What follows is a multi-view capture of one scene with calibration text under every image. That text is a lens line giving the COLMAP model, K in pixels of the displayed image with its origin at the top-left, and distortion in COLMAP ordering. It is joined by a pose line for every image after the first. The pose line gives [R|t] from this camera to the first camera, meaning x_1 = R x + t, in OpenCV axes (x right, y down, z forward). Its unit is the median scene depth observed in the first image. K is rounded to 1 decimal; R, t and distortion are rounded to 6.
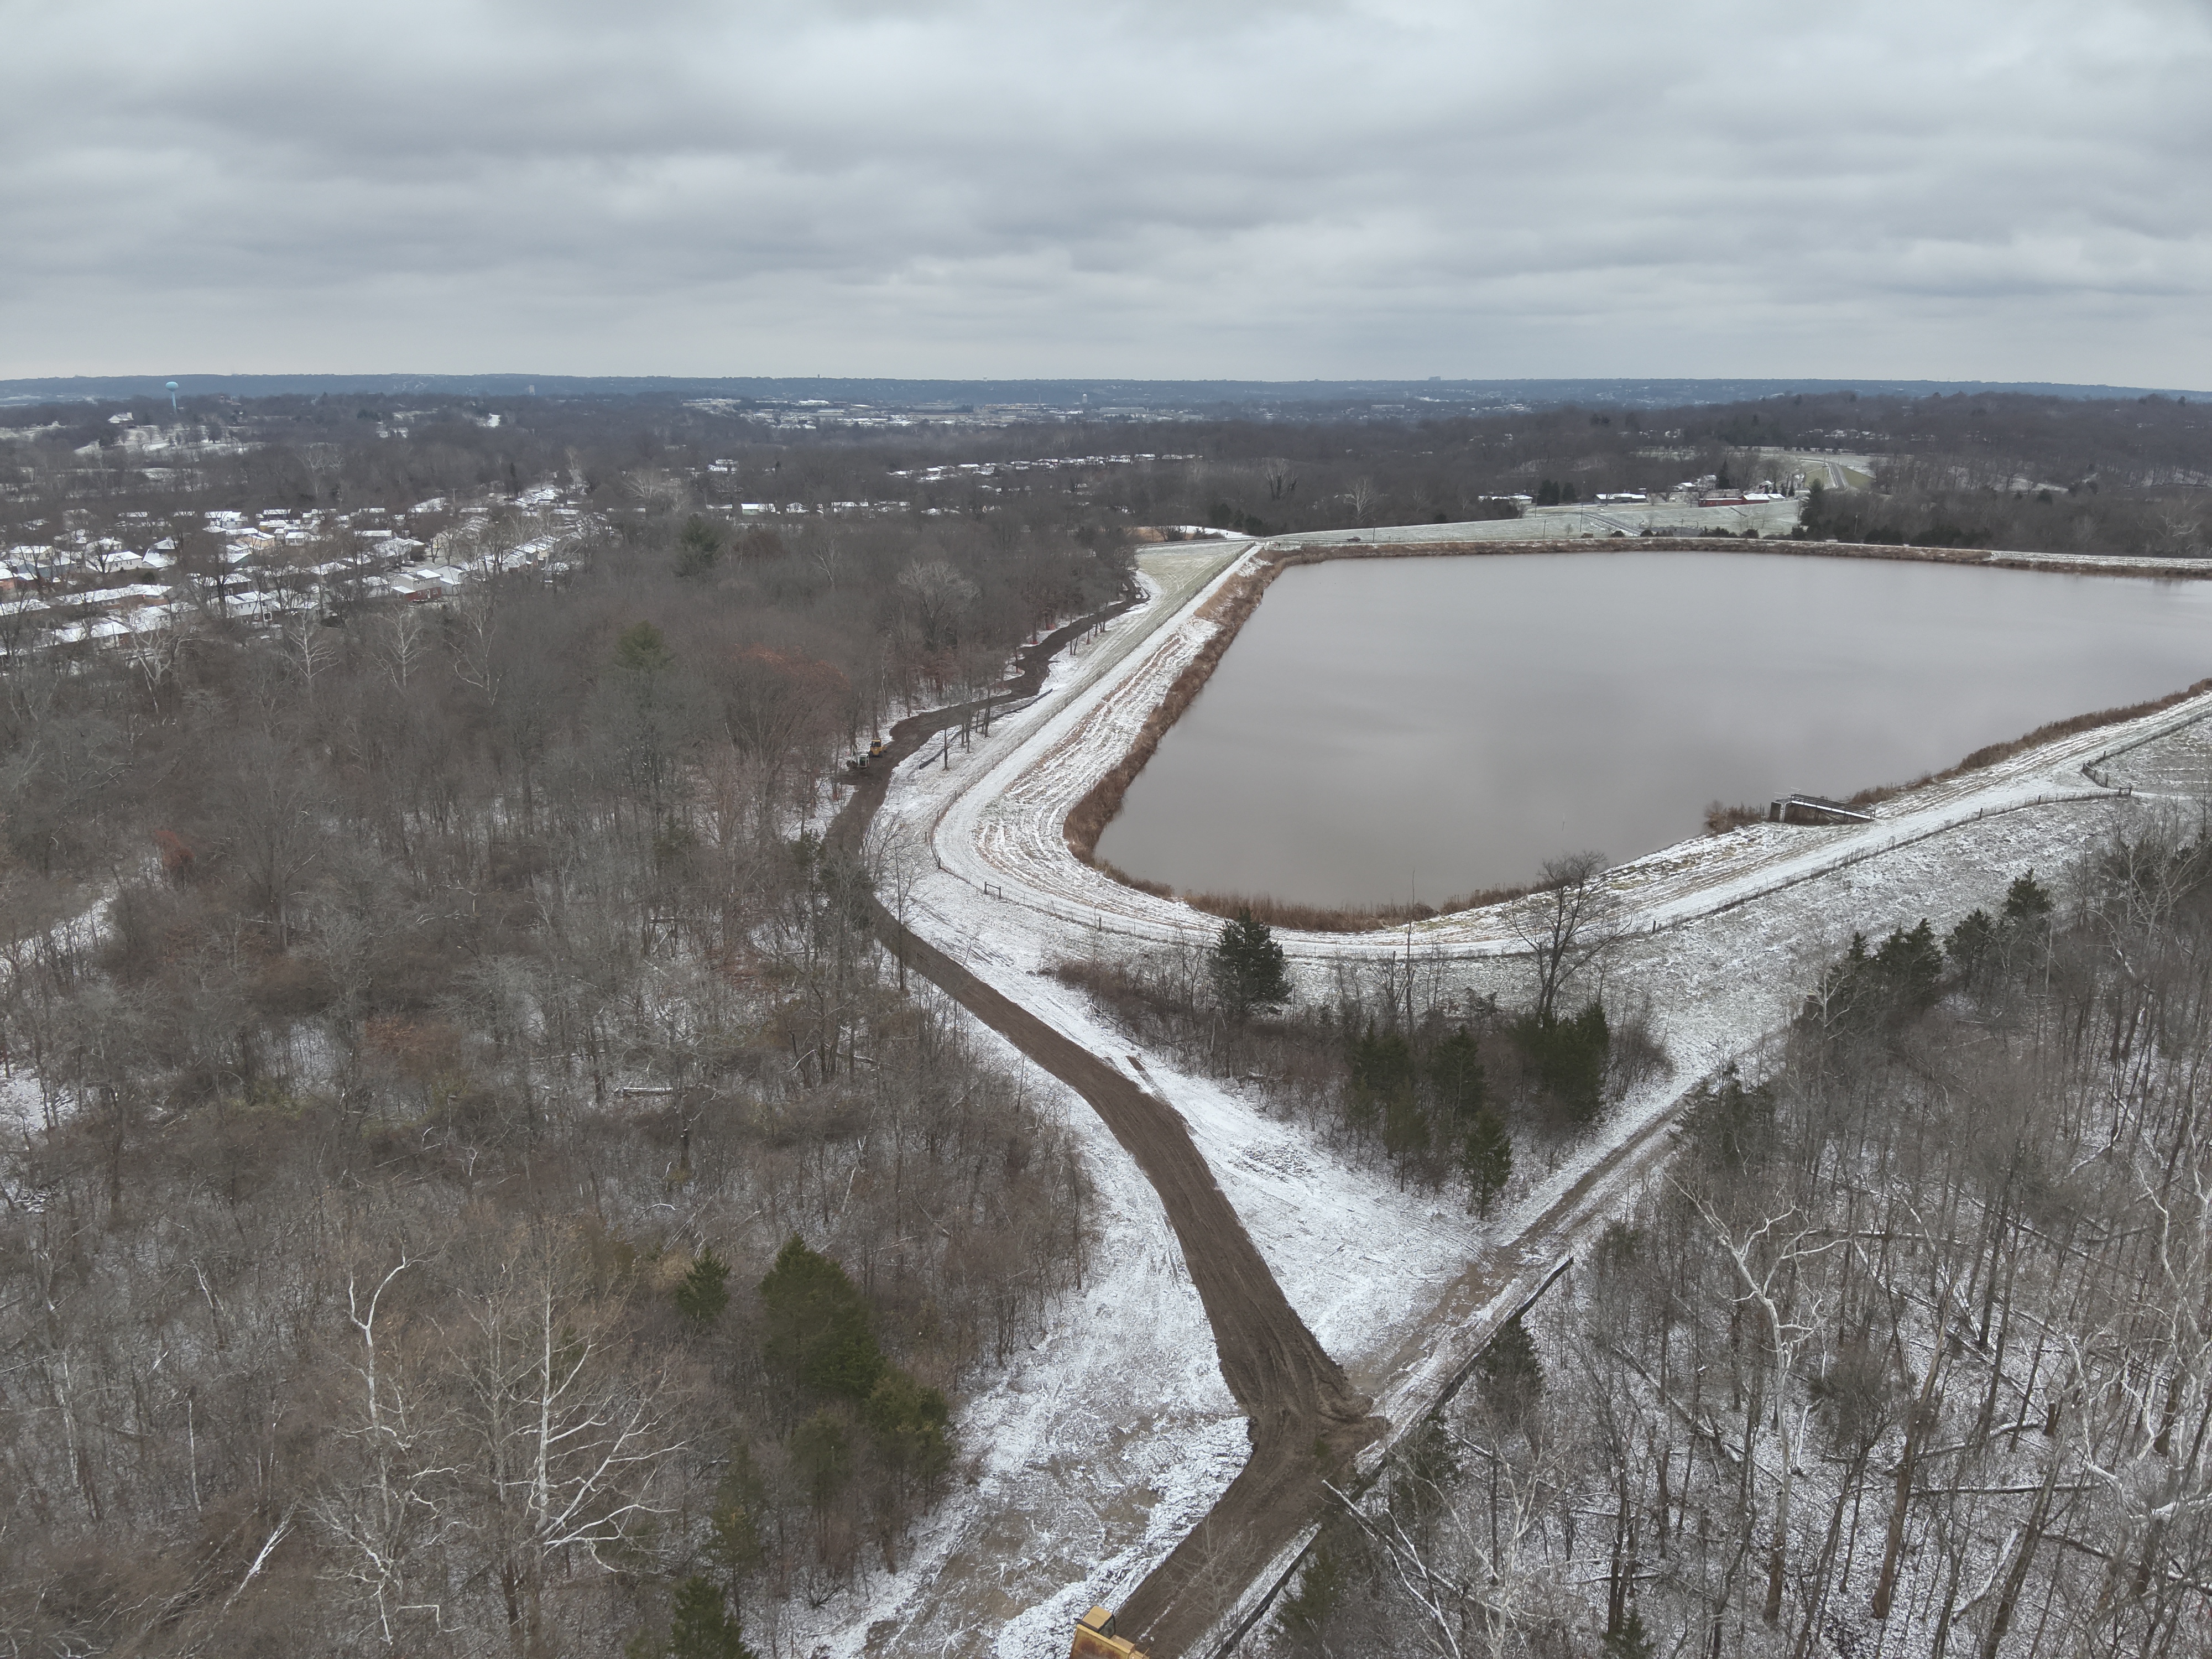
lens RADIAL K [[1627.4, 0, 1106.0], [0, 1627.4, 829.5], [0, 0, 1]] dist [0.113692, -0.218241]
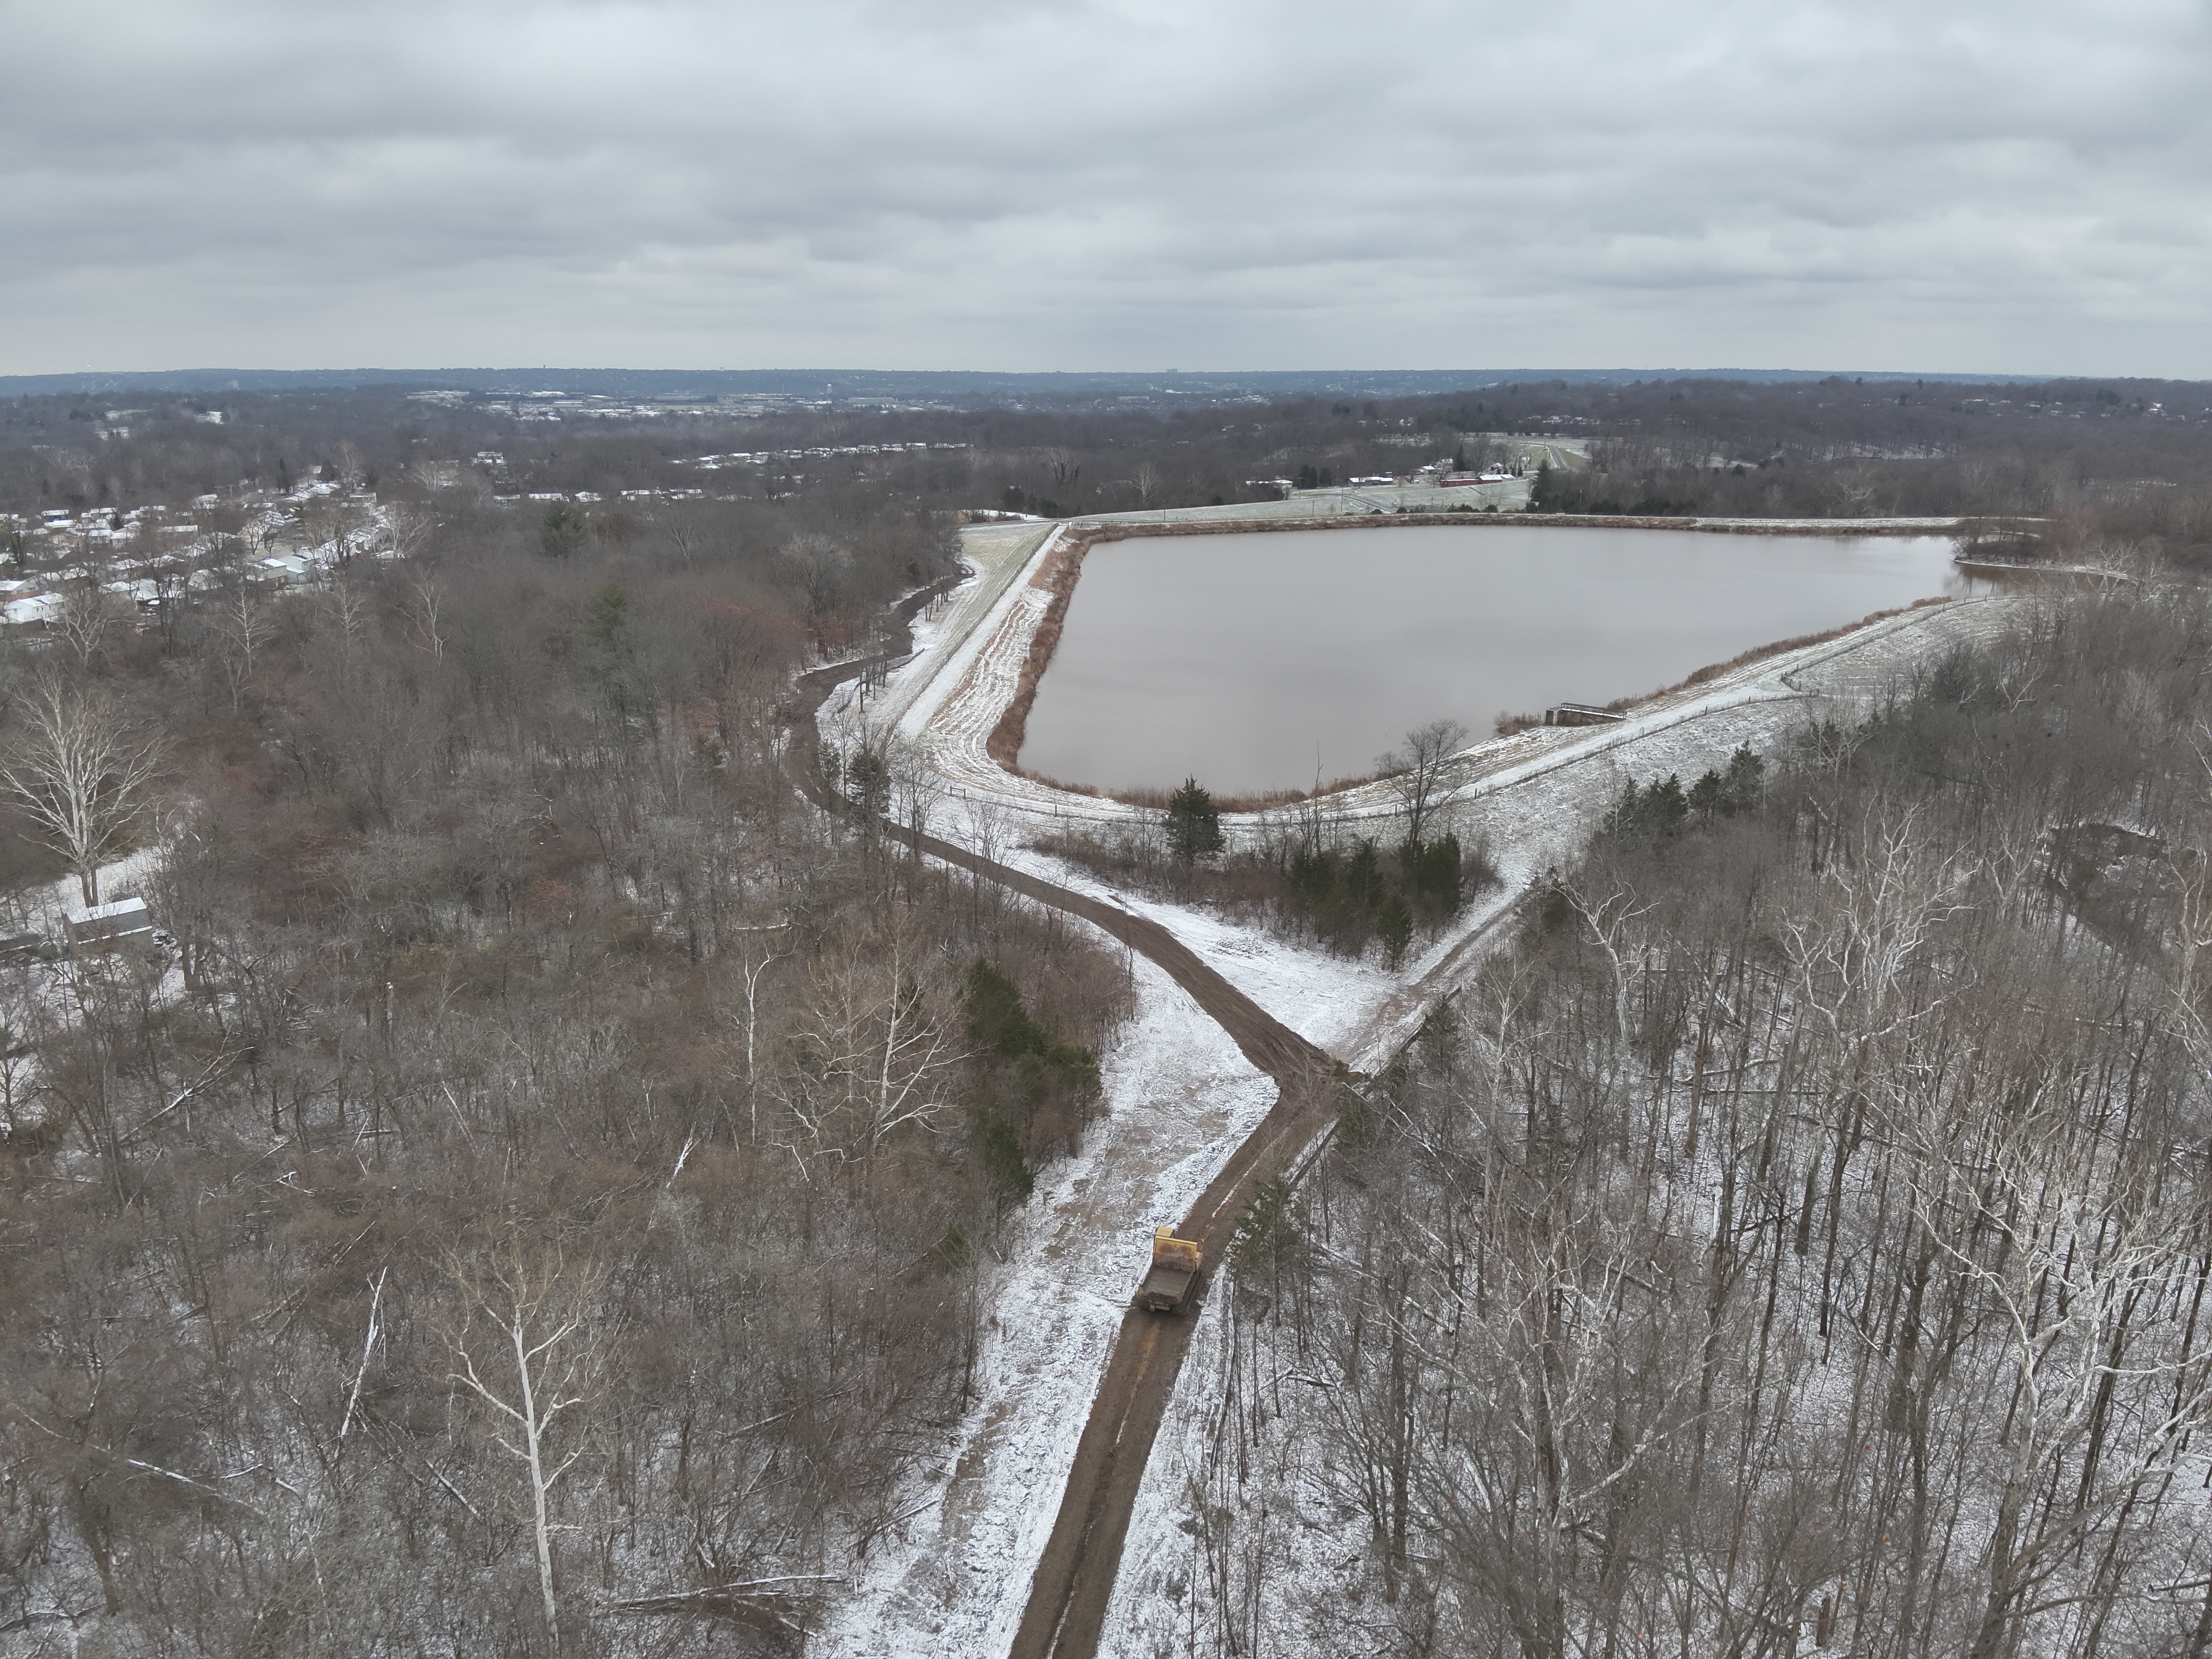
lens RADIAL K [[1614.3, 0, 1105.3], [0, 1614.3, 851.5], [0, 0, 1]] dist [0.143627, -0.269022]
pose [[0.988430, -0.046296, 0.144441, -0.053824], [0.043602, 0.998812, 0.021762, 0.023793], [-0.145277, -0.015212, 0.989274, -0.085977]]
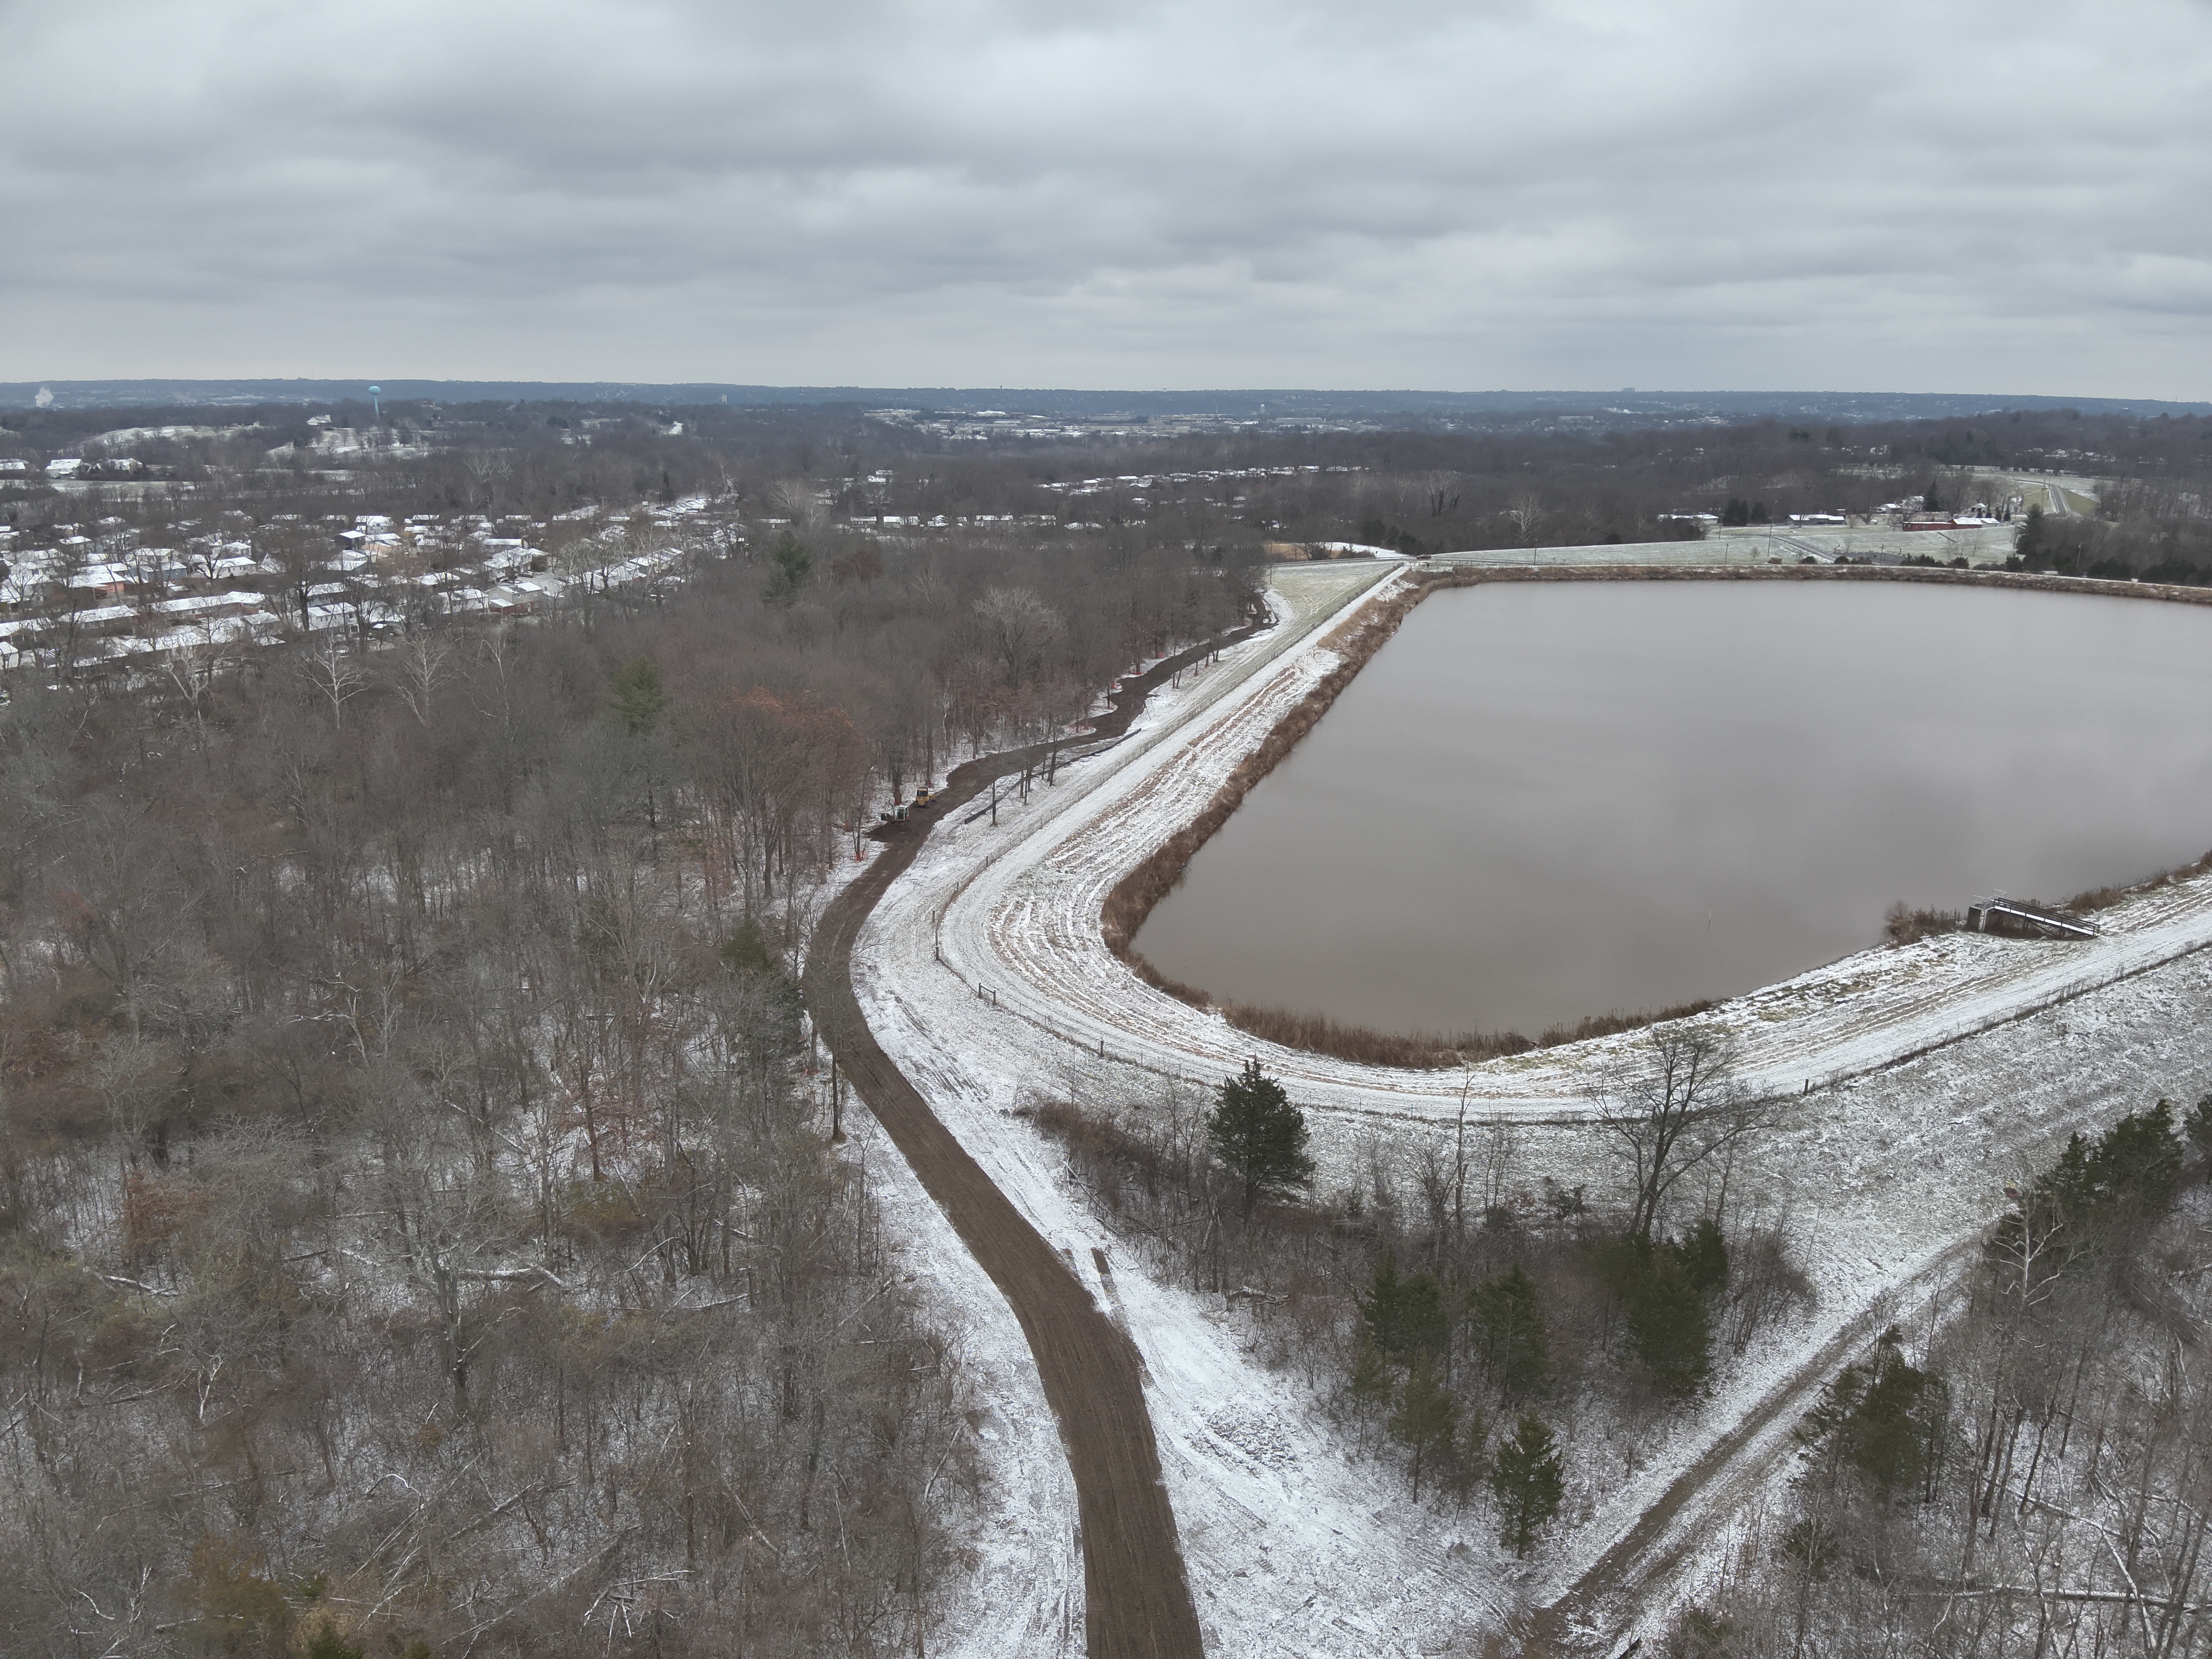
lens RADIAL K [[1636.8, 0, 1104.0], [0, 1636.8, 814.0], [0, 0, 1]] dist [0.095191, -0.192388]
pose [[0.994187, 0.031447, -0.102973, 0.028788], [-0.033029, 0.999361, -0.013693, -0.017972], [0.102476, 0.017015, 0.994590, 0.066162]]
